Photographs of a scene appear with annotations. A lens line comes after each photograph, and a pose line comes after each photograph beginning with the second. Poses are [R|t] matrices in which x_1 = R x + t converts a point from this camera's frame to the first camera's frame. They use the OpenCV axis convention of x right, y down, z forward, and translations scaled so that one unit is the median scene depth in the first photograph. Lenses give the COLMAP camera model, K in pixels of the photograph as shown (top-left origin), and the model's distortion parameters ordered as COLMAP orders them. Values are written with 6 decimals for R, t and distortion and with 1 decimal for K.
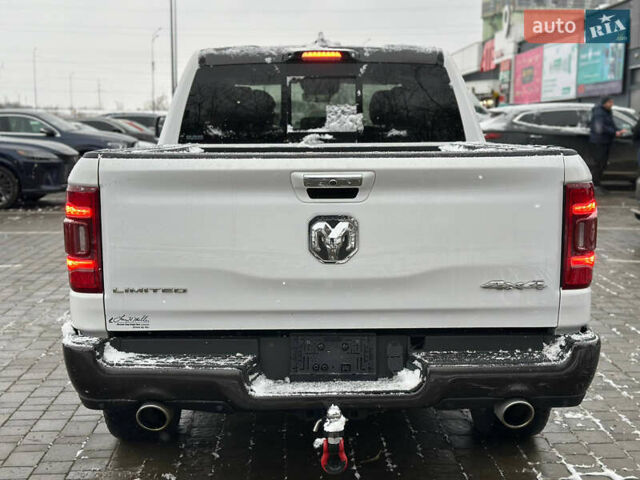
lens RADIAL K [[917.3, 0, 320.4], [0, 917.3, 240.3], [0, 0, 1]] dist [0.164763, 0.000000]
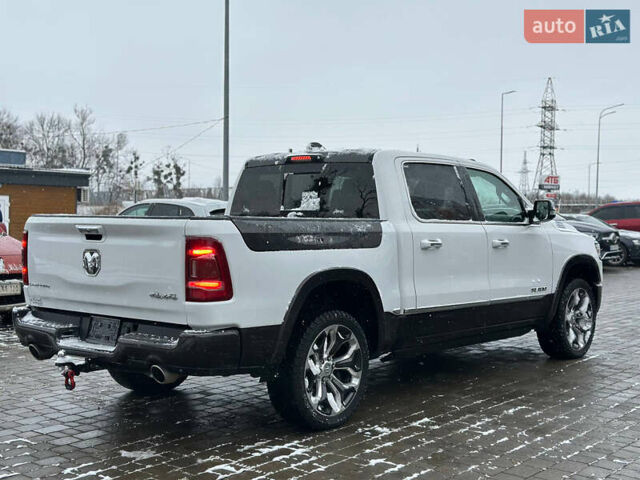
lens RADIAL K [[917.3, 0, 318.8], [0, 917.3, 240.8], [0, 0, 1]] dist [0.164763, 0.000000]
pose [[0.735350, 0.029775, -0.677033, 1.500372], [-0.099456, 0.992959, -0.064355, 0.028064], [0.670349, 0.114659, 0.733134, -0.040831]]
